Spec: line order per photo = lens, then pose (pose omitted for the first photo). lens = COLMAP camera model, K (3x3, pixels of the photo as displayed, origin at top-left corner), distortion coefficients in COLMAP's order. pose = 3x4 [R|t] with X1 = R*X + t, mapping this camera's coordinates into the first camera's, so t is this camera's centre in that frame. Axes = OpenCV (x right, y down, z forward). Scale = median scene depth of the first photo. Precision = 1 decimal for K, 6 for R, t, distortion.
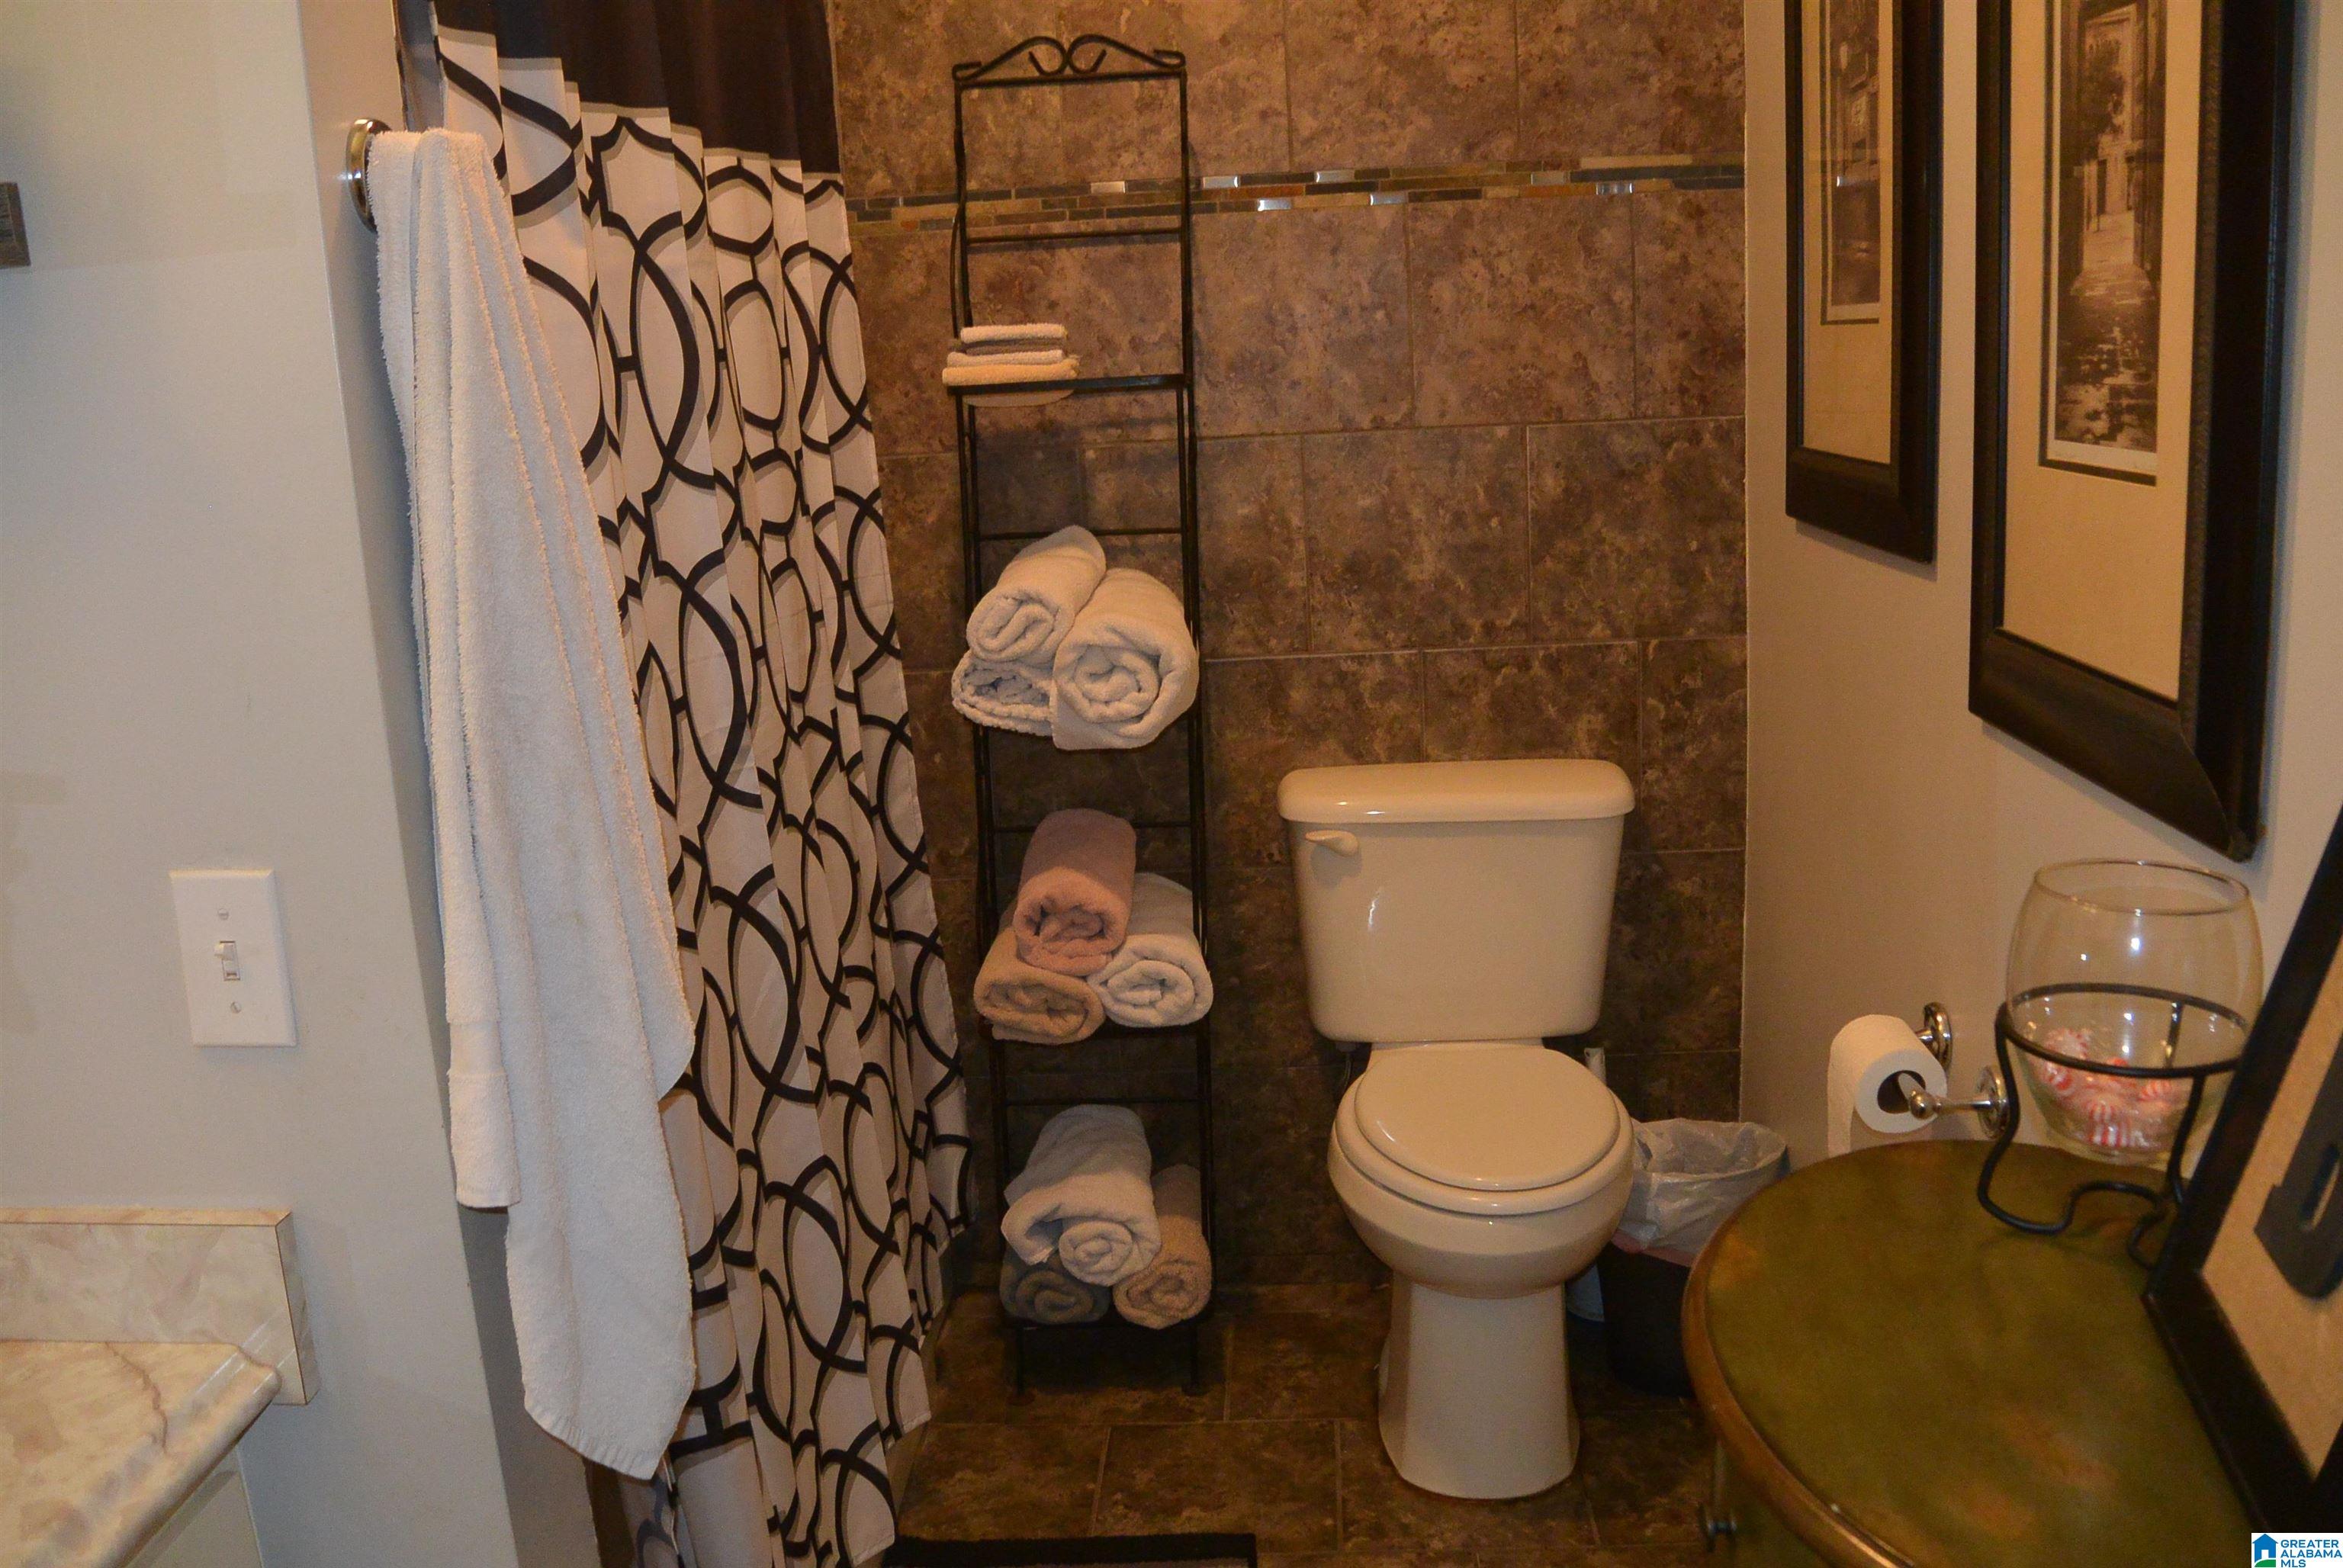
lens RADIAL K [[2021.8, 0, 1184.8], [0, 2021.8, 775.9], [0, 0, 1]] dist [-0.150878, 0.090932]
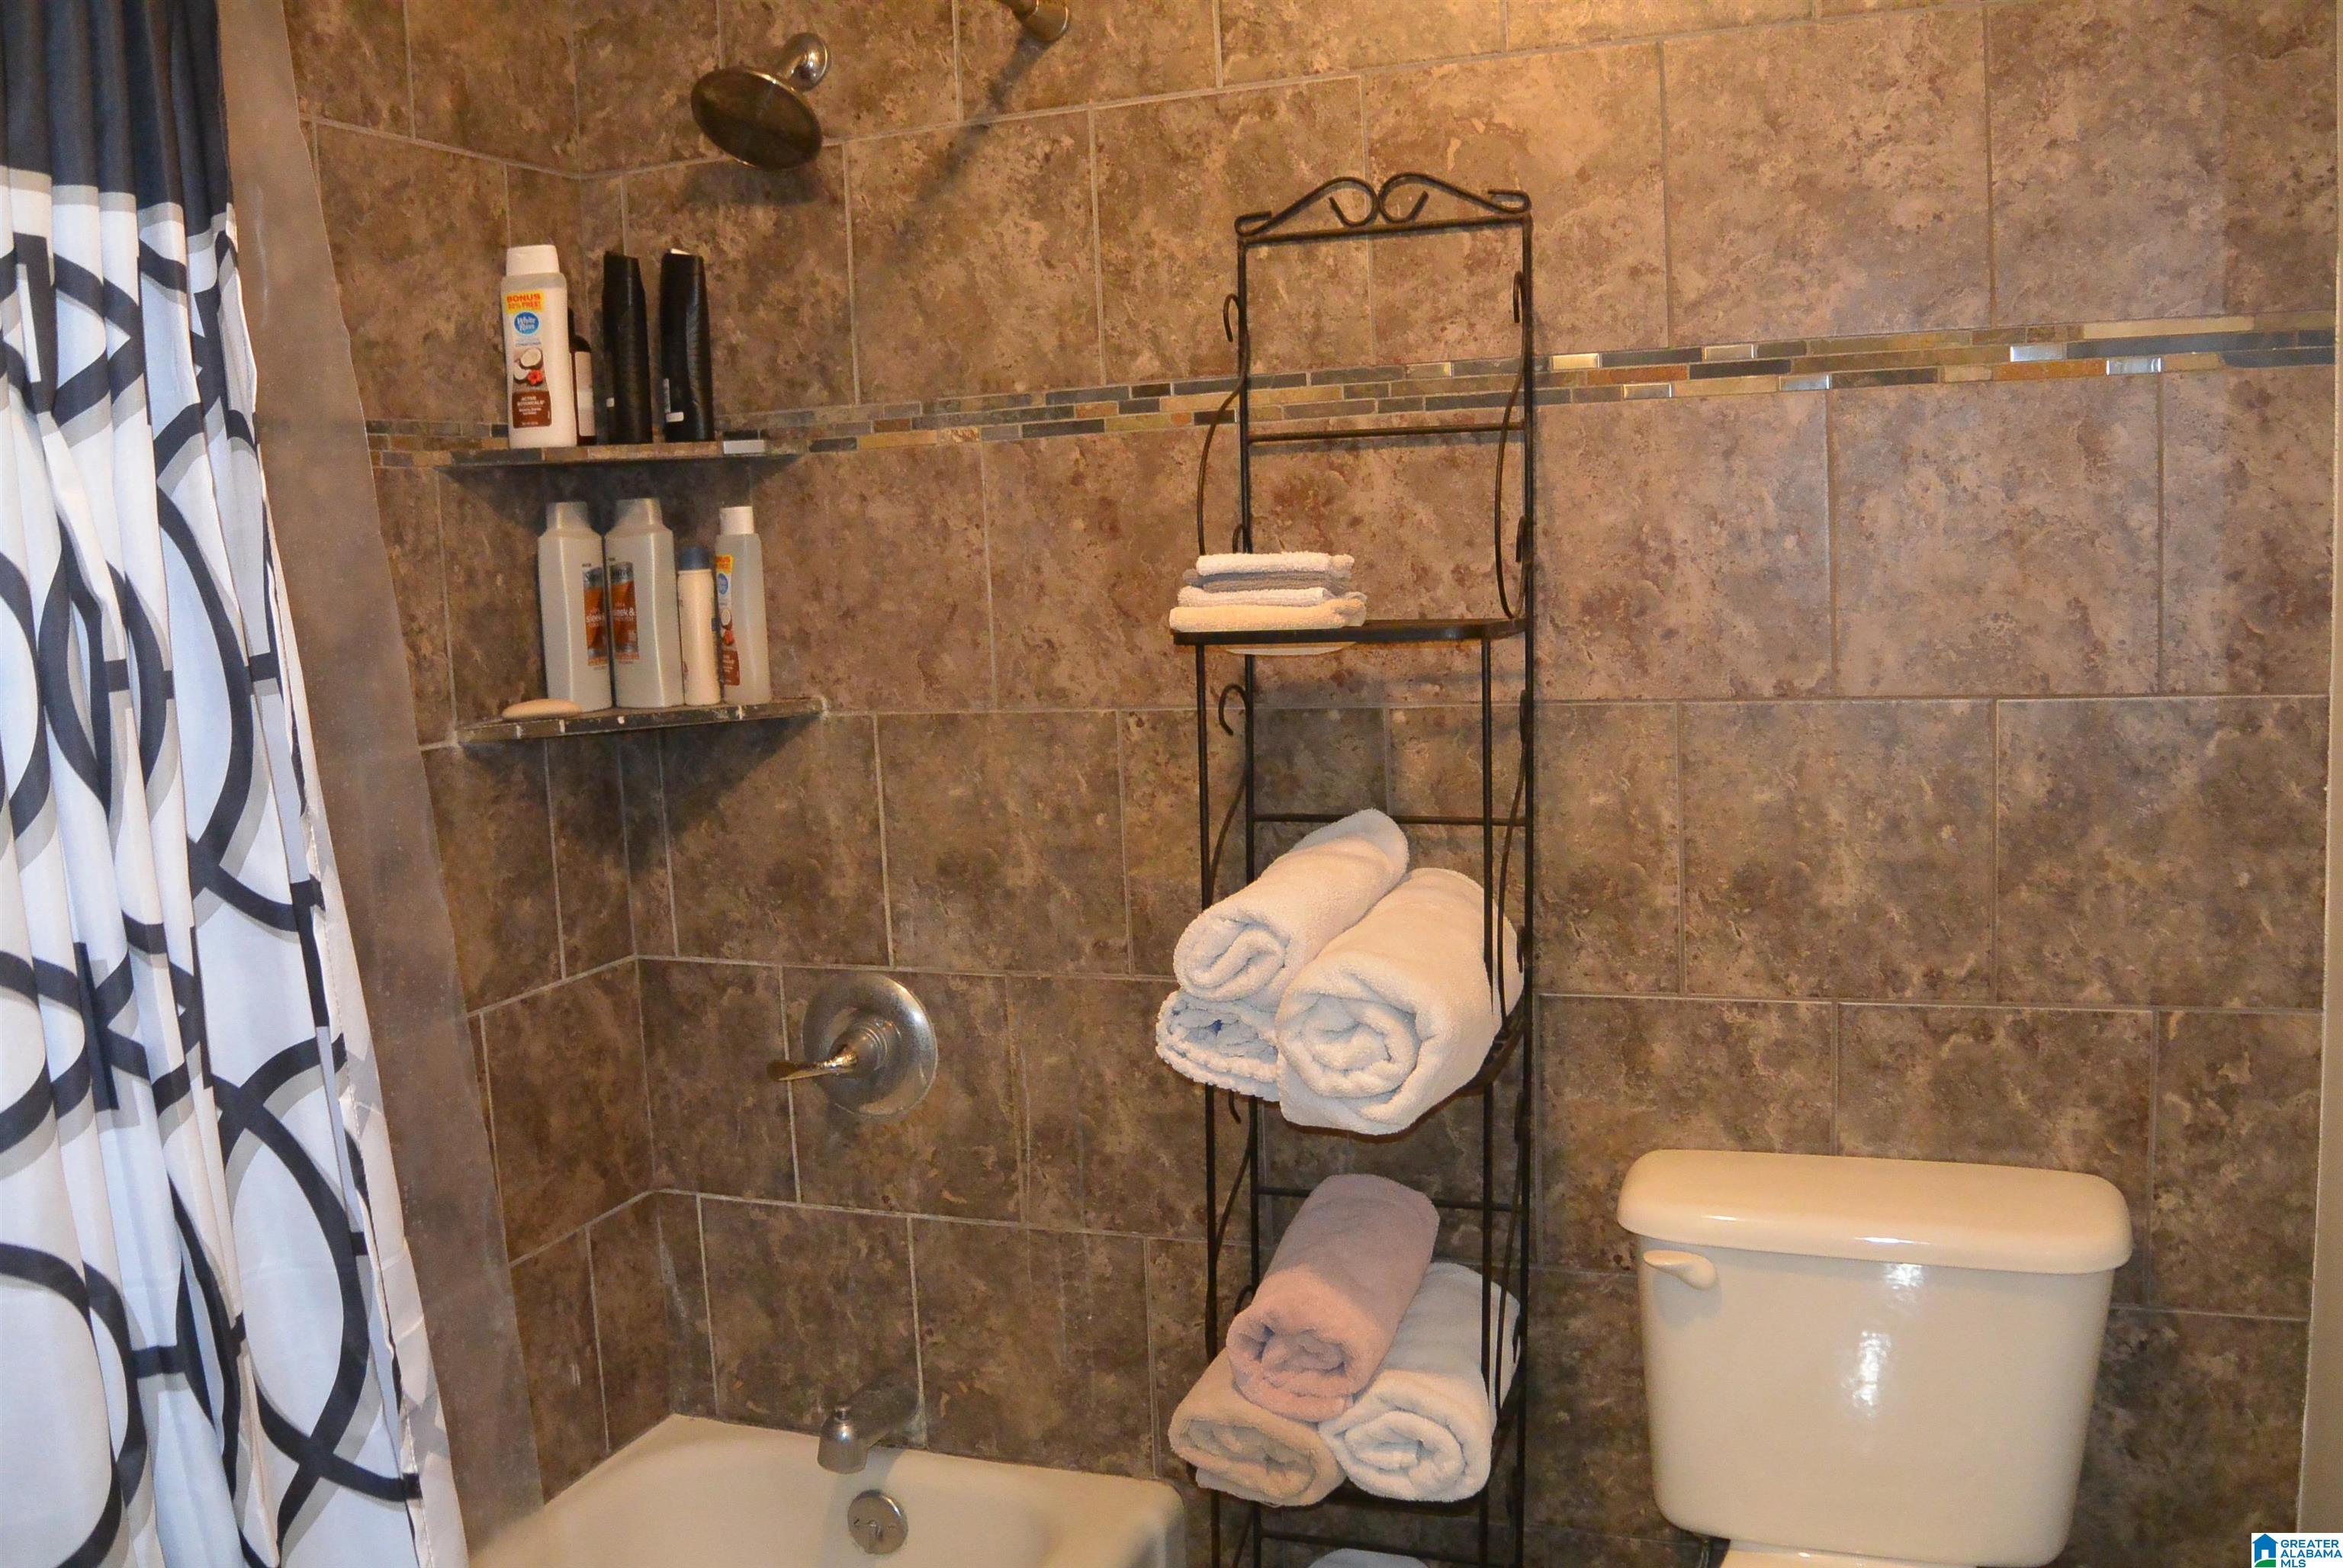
lens RADIAL K [[2021.8, 0, 1188.4], [0, 2021.8, 770.4], [0, 0, 1]] dist [-0.150878, 0.090932]
pose [[0.951814, 0.045192, -0.303328, 0.113138], [-0.070468, 0.994846, -0.072902, -0.079917], [0.298470, 0.090764, 0.950093, 0.256938]]
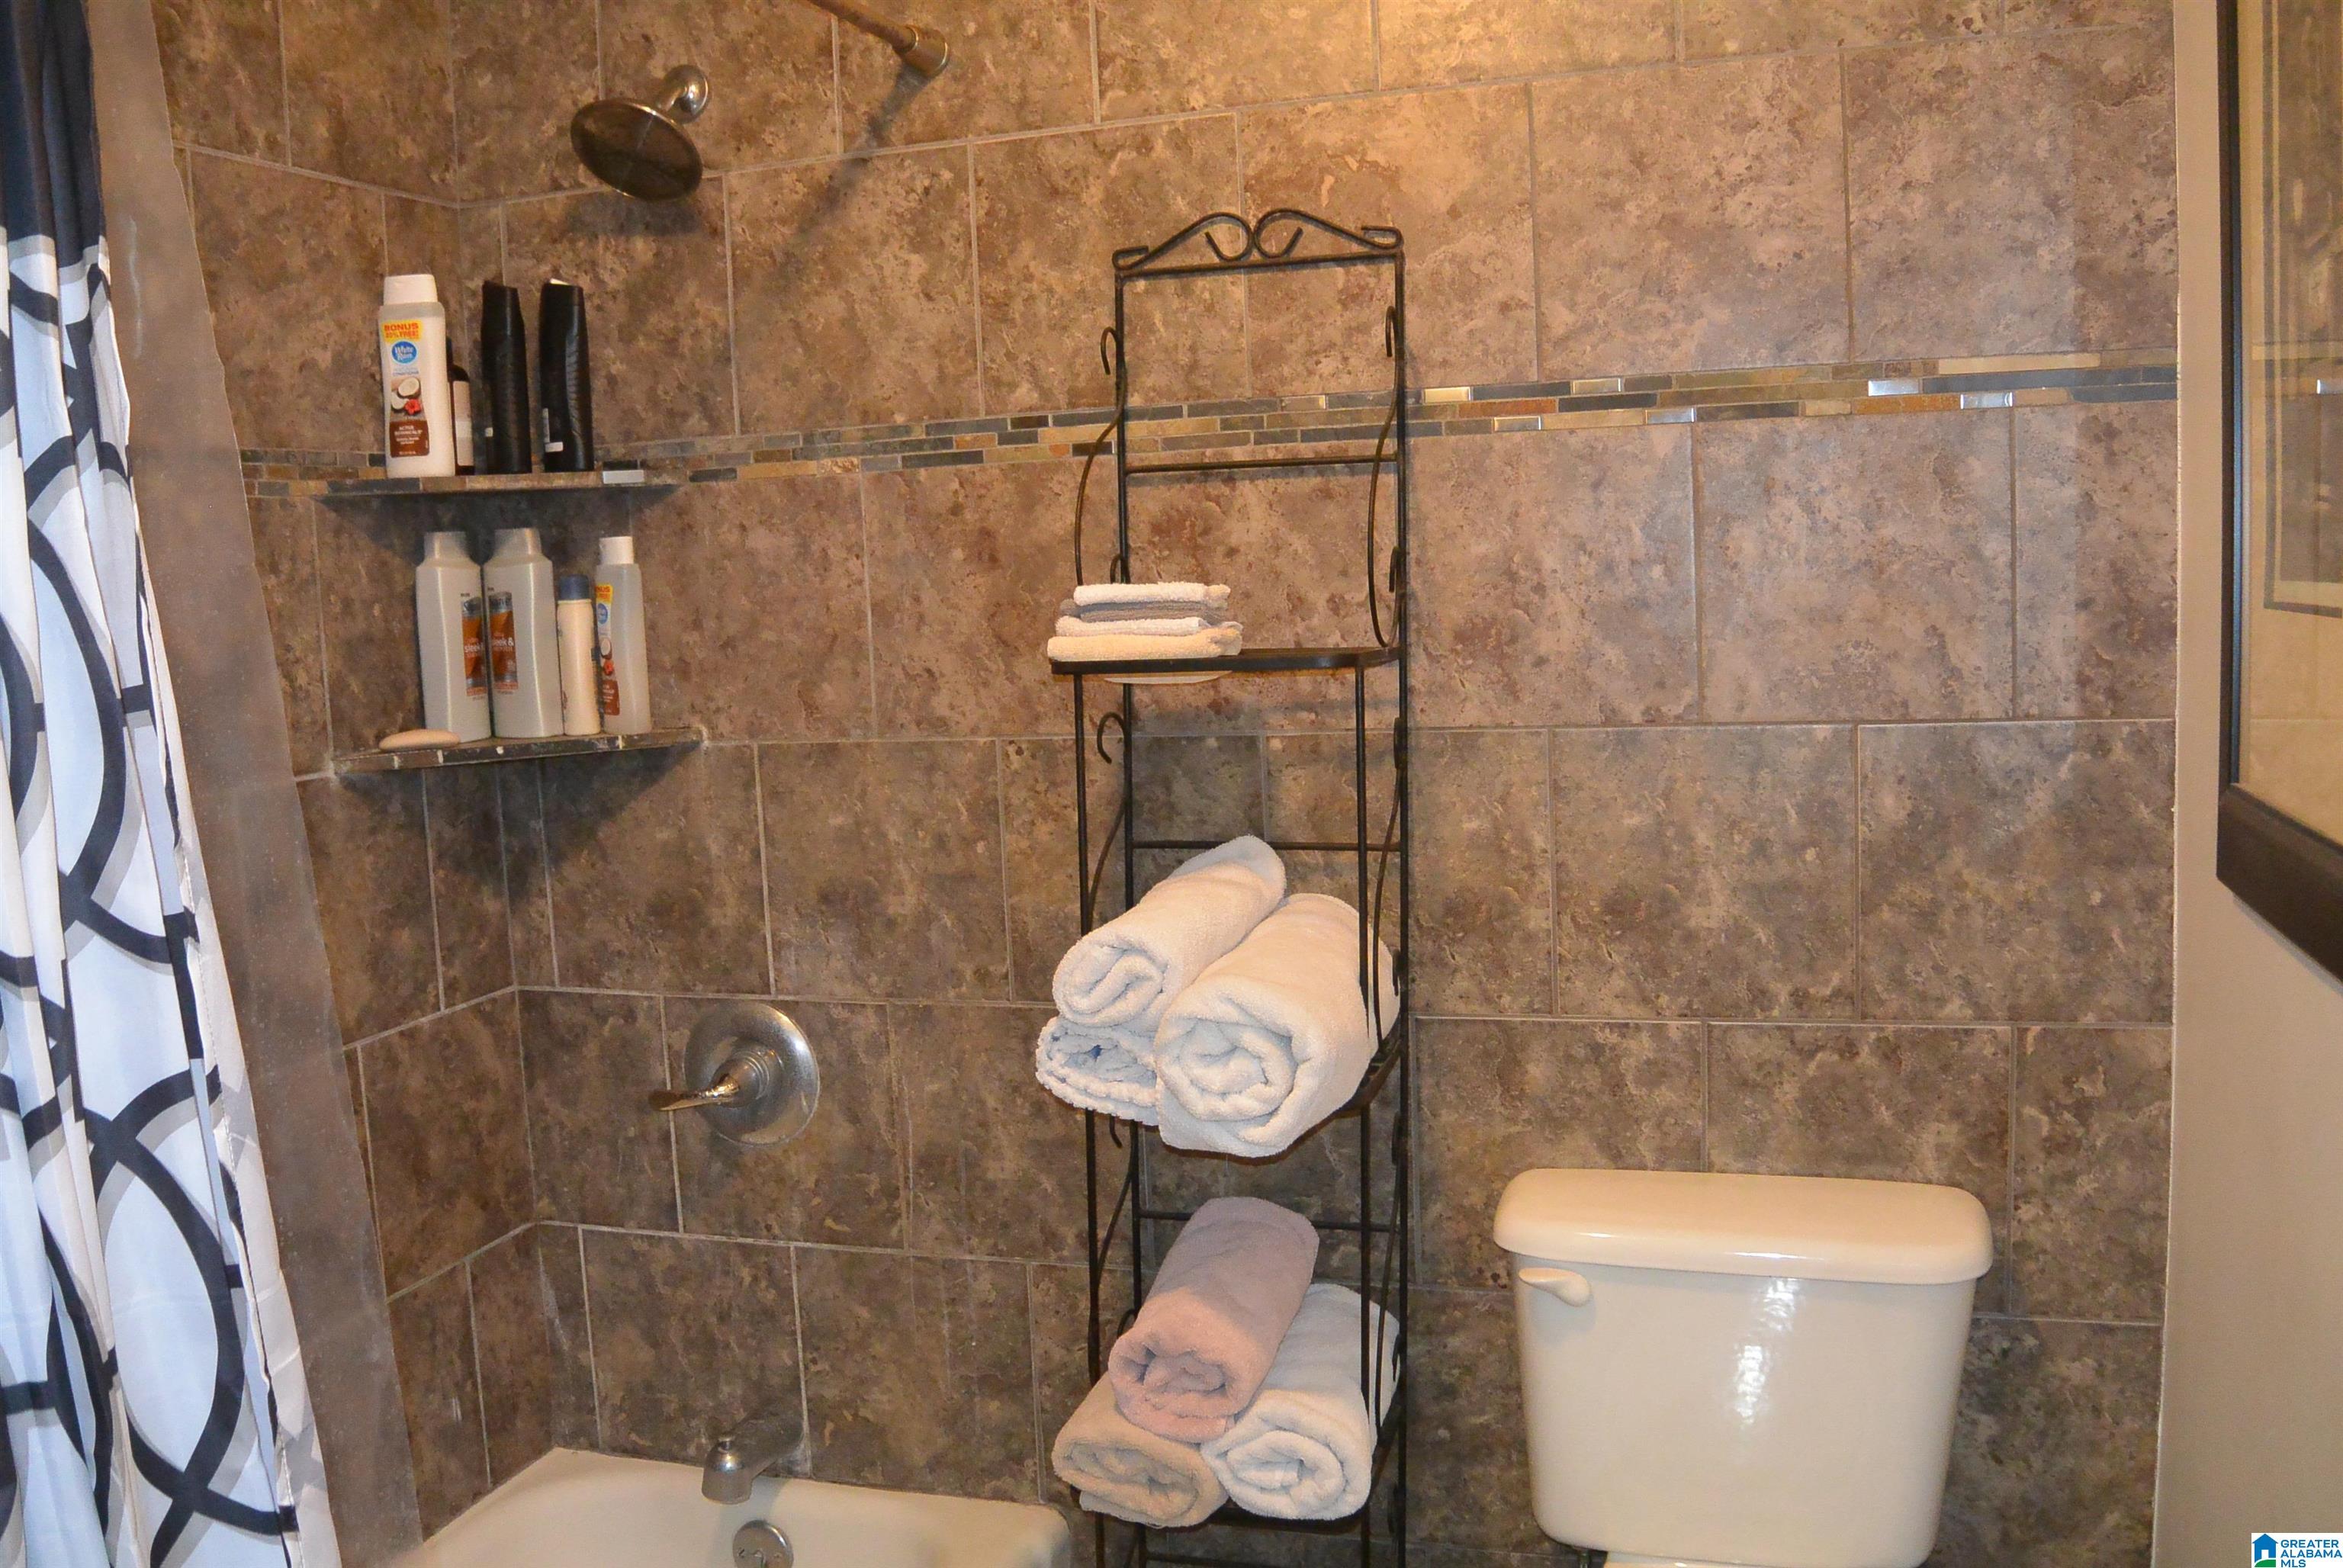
lens RADIAL K [[2021.8, 0, 1191.0], [0, 2021.8, 770.5], [0, 0, 1]] dist [-0.150878, 0.090932]
pose [[0.967657, 0.036972, -0.249547, 0.118883], [-0.061167, 0.994070, -0.089907, -0.079726], [0.244743, 0.102263, 0.964180, 0.250273]]
